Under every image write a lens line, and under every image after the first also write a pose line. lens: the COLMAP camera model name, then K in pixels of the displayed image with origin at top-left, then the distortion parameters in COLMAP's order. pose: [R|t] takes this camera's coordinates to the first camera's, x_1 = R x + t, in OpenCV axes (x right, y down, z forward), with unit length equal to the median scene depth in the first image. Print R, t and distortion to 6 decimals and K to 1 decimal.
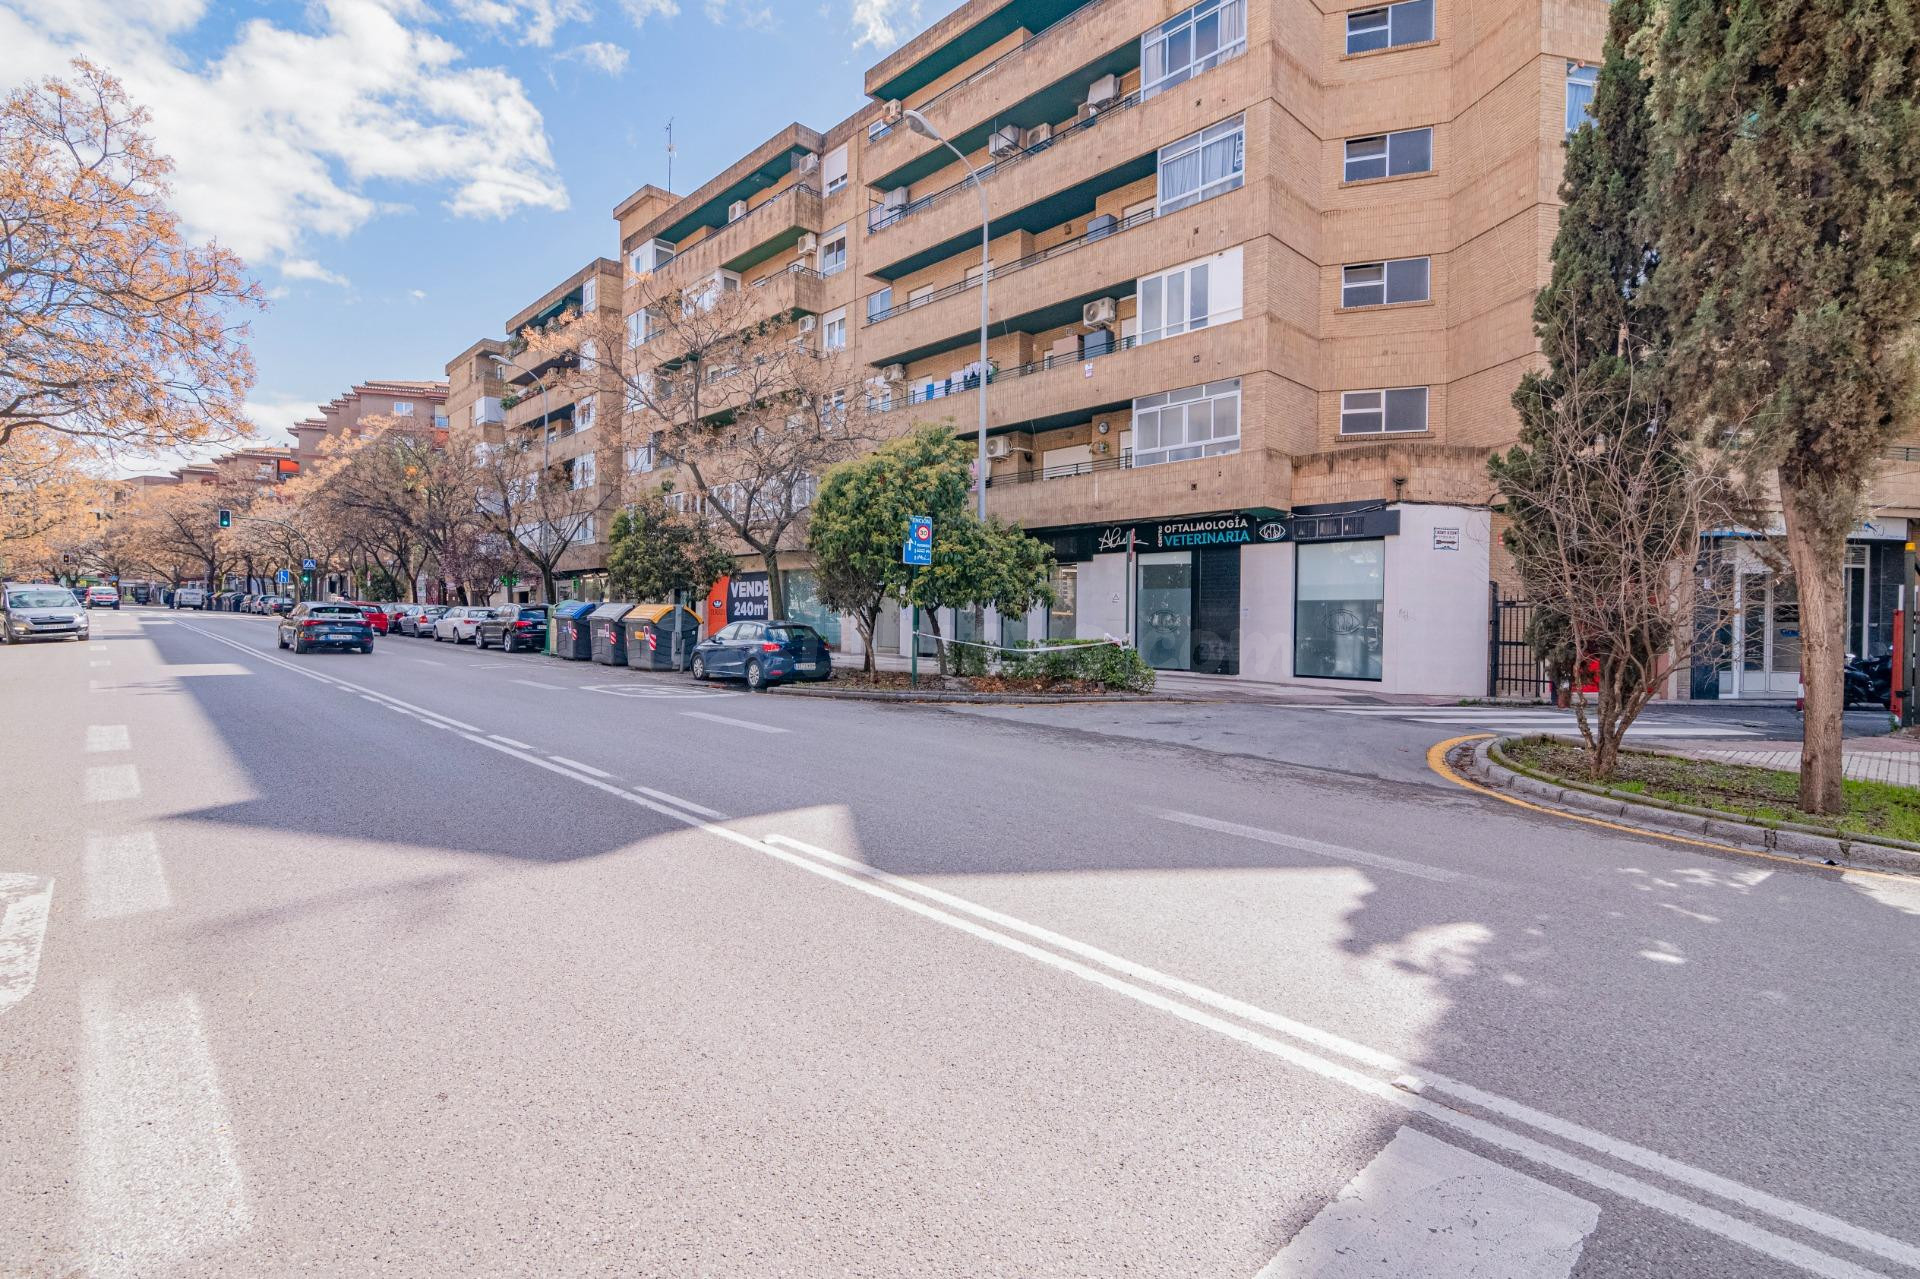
lens RADIAL K [[882.6, 0, 960.0], [0, 882.6, 639.5], [0, 0, 1]] dist [0.033795, 0.000939]
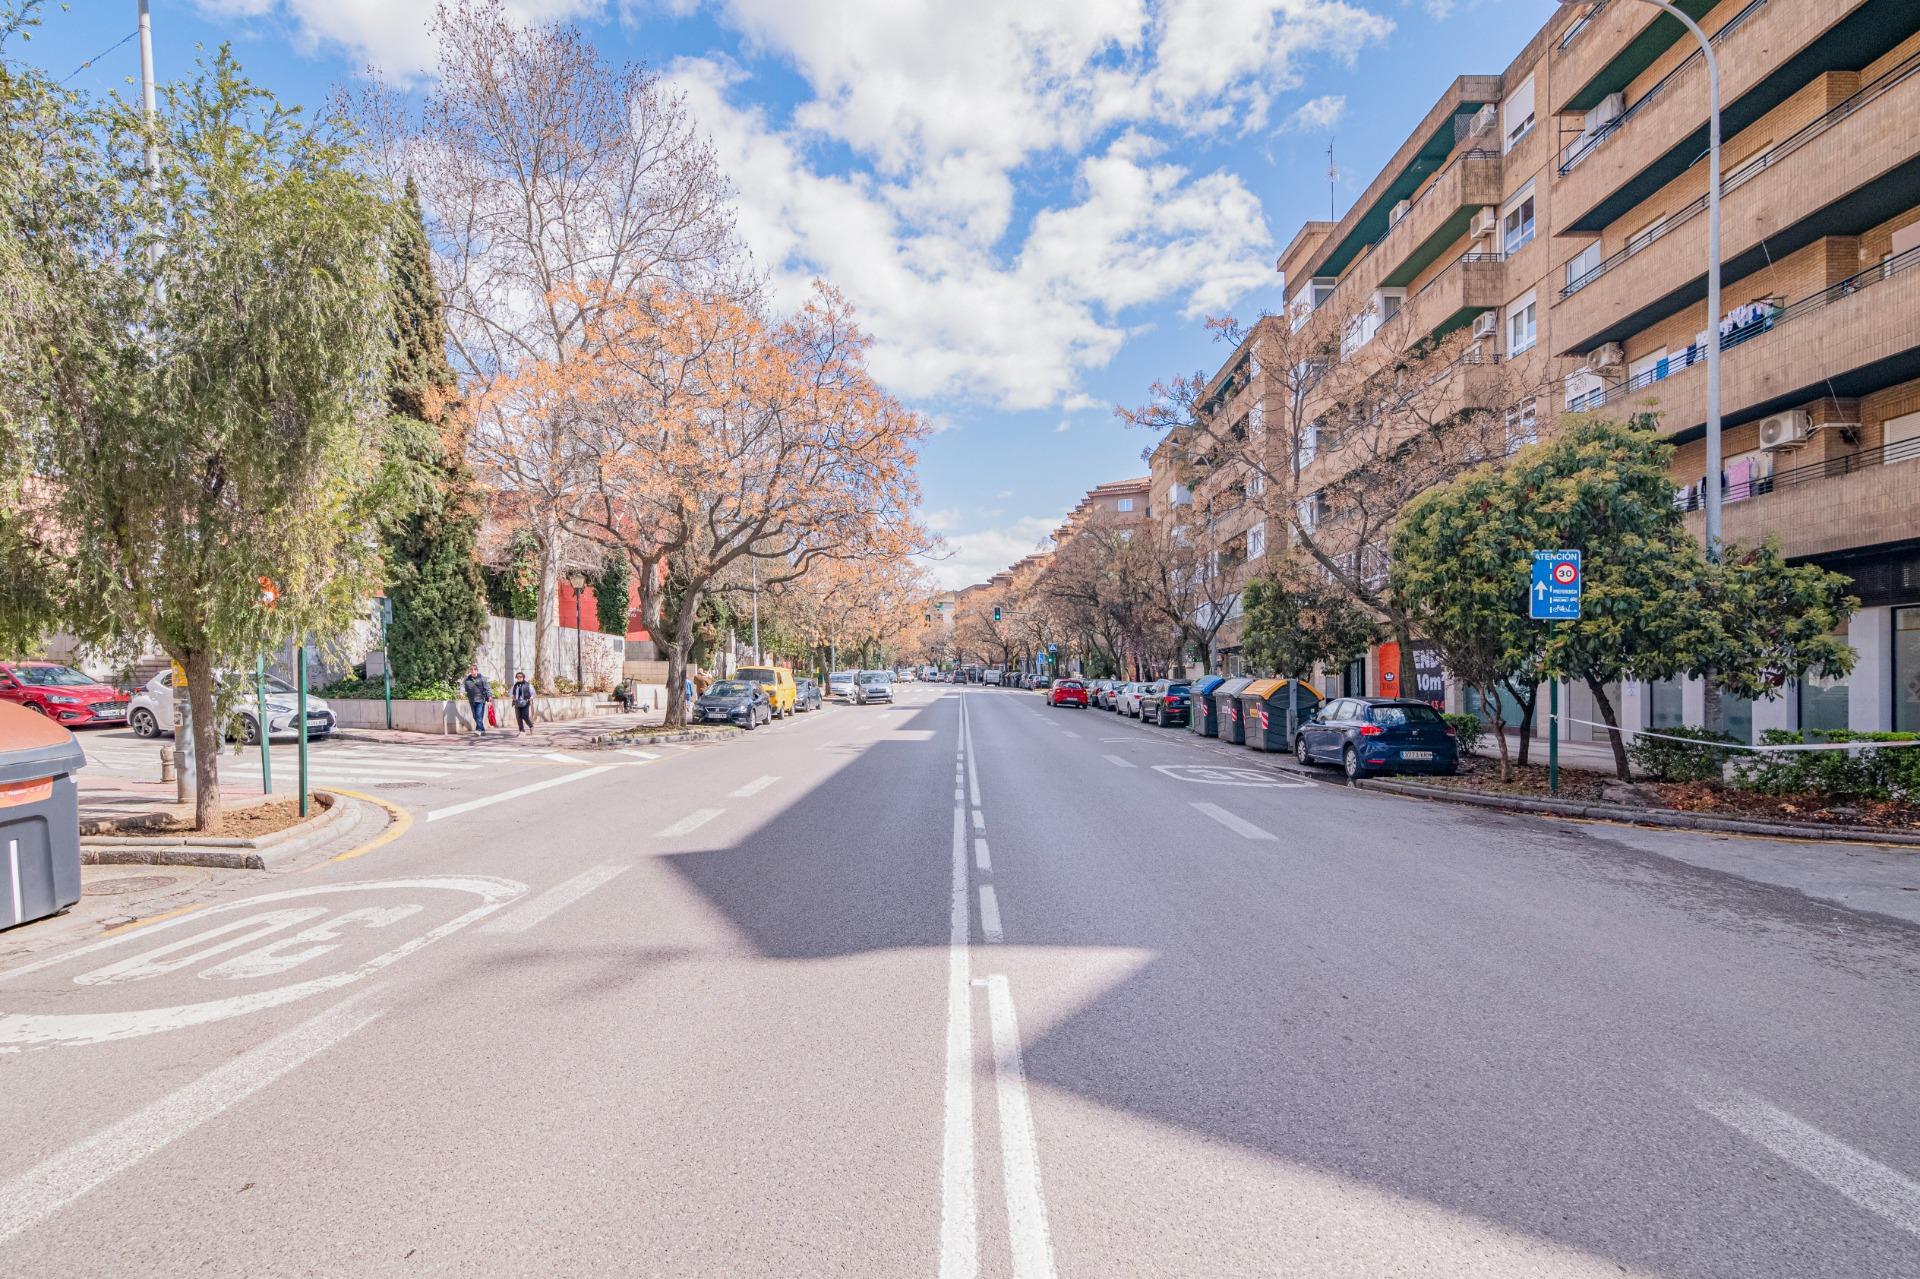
lens RADIAL K [[912.6, 0, 959.0], [0, 912.6, 720.3], [0, 0, 1]] dist [0.003593, 0.001942]
pose [[0.714952, 0.021270, -0.698850, 0.079706], [-0.016317, 0.999773, 0.013736, -0.004459], [0.698983, 0.001583, 0.715136, 0.095745]]
